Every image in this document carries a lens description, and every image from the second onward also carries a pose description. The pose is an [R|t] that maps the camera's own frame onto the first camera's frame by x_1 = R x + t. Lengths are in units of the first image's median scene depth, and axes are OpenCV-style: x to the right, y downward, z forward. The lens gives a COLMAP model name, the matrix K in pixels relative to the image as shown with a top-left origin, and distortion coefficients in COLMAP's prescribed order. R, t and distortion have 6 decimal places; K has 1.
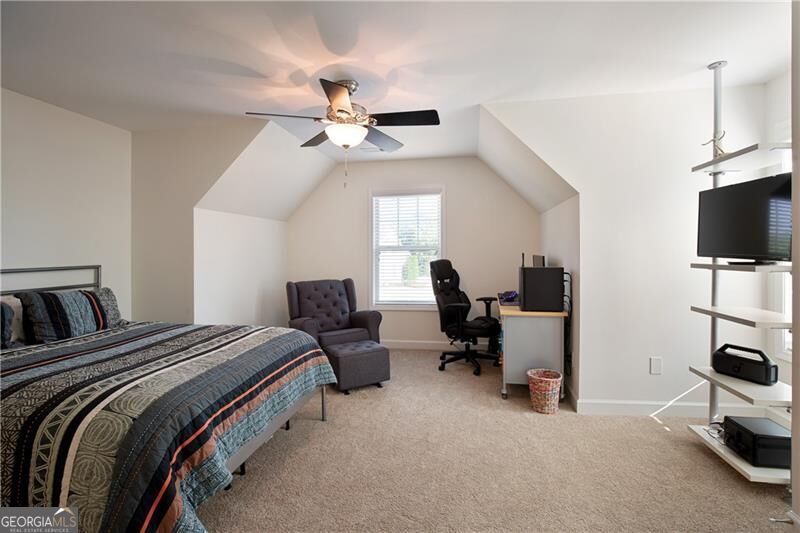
lens RADIAL K [[375.6, 0, 399.7], [0, 375.6, 267.2], [0, 0, 1]] dist [-0.022209, 0.002554]
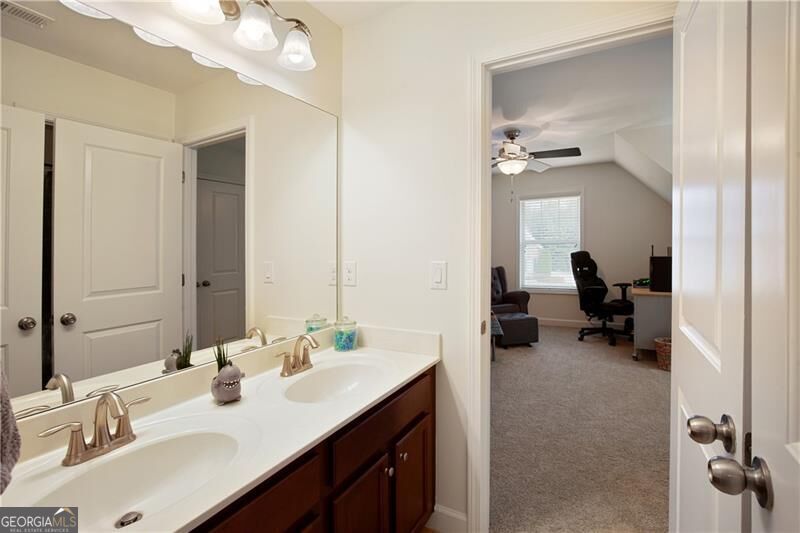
lens RADIAL K [[375.6, 0, 403.2], [0, 375.6, 258.9], [0, 0, 1]] dist [-0.022209, 0.002554]
pose [[0.947177, 0.004261, -0.320684, -0.047370], [-0.005957, 0.999973, -0.004307, 0.013668], [0.320657, 0.005990, 0.947176, -0.344191]]
